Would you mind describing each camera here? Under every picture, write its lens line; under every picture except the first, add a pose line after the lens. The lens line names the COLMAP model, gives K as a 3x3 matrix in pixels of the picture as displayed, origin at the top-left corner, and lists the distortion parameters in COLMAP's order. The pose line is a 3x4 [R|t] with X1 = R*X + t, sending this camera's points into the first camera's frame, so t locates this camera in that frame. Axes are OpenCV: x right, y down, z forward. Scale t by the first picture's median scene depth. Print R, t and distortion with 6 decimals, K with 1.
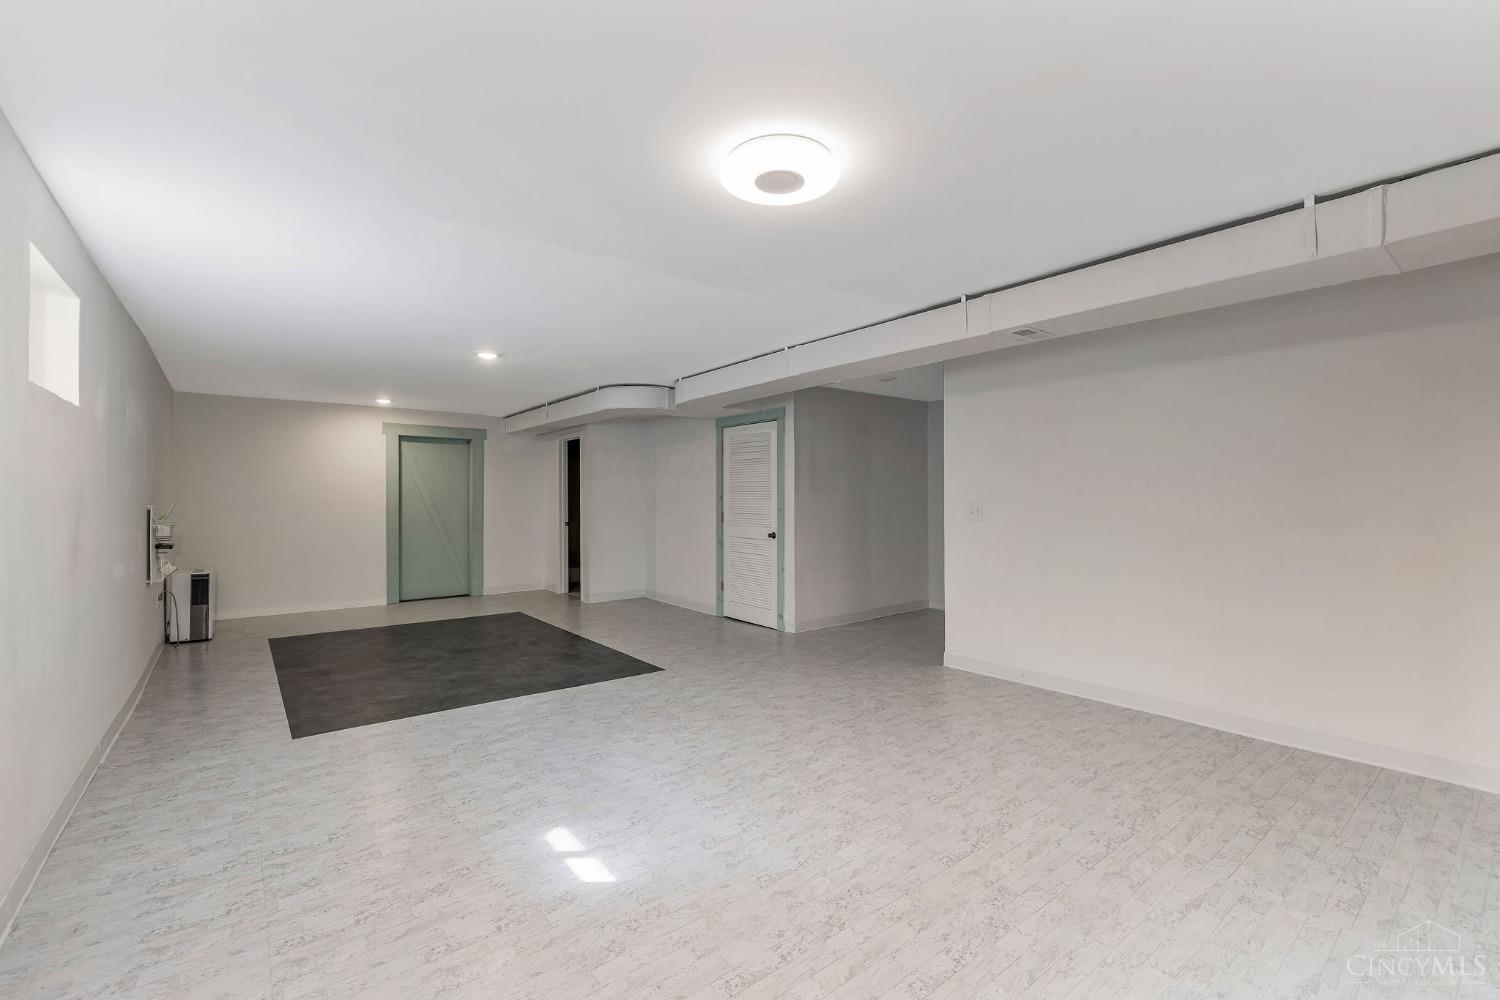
lens RADIAL K [[644.1, 0, 739.3], [0, 644.1, 485.9], [0, 0, 1]] dist [-0.000817, 0.000248]
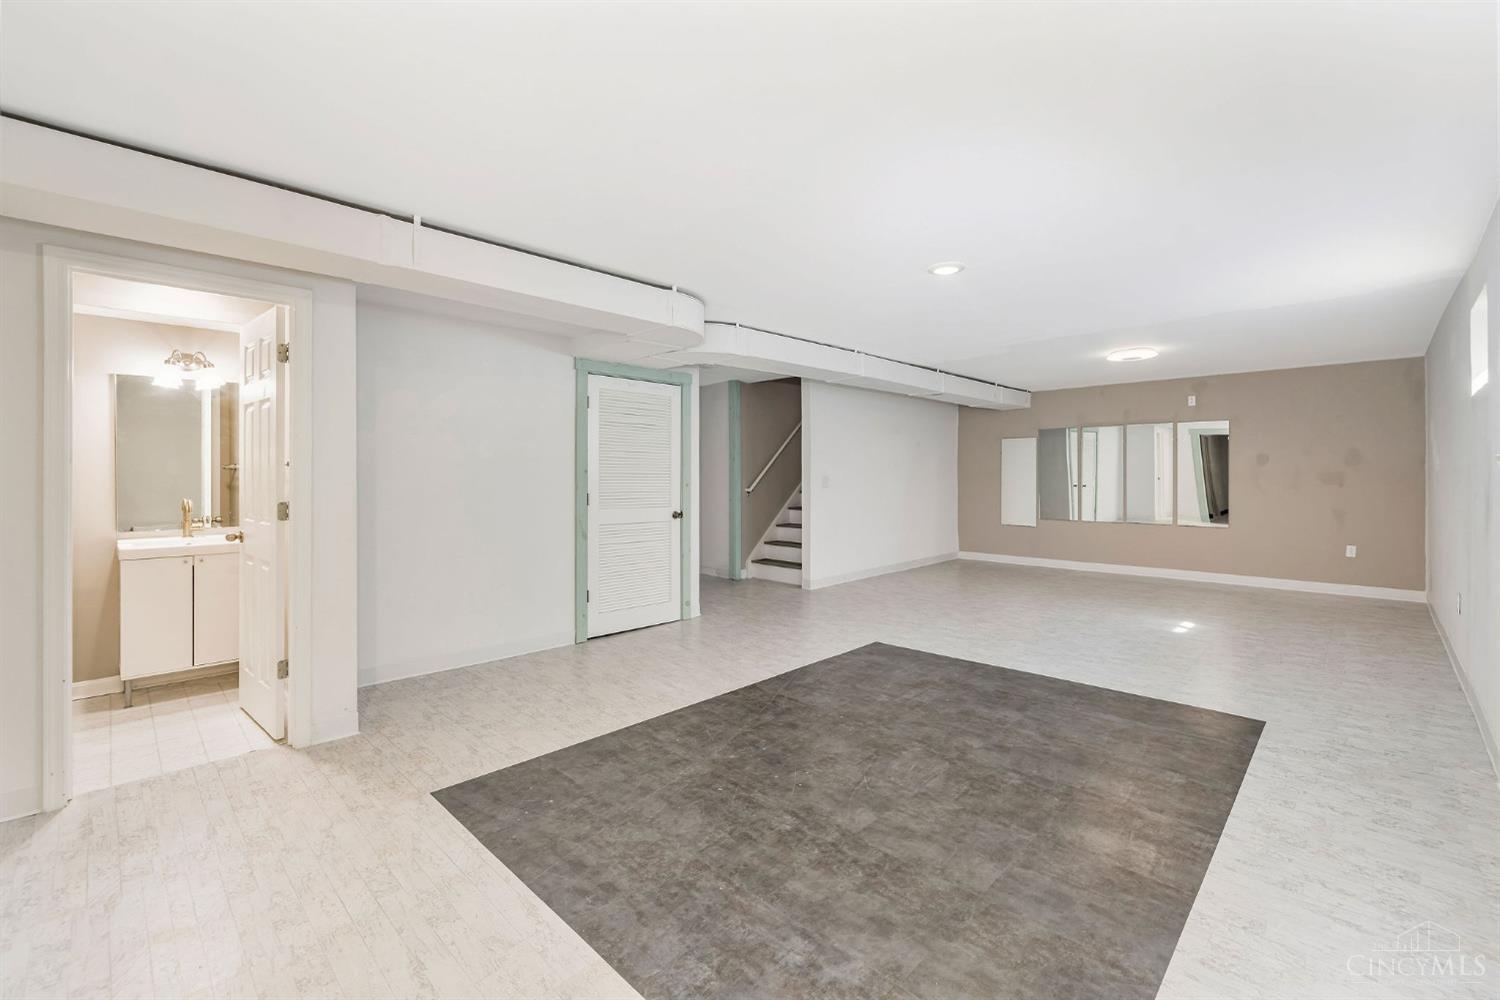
lens RADIAL K [[644.1, 0, 739.3], [0, 644.1, 485.9], [0, 0, 1]] dist [-0.000817, 0.000248]
pose [[-0.134955, -0.008677, 0.990814, -0.843972], [-0.017174, 0.999832, 0.006416, 0.030210], [-0.990703, -0.016150, -0.135082, 1.051730]]
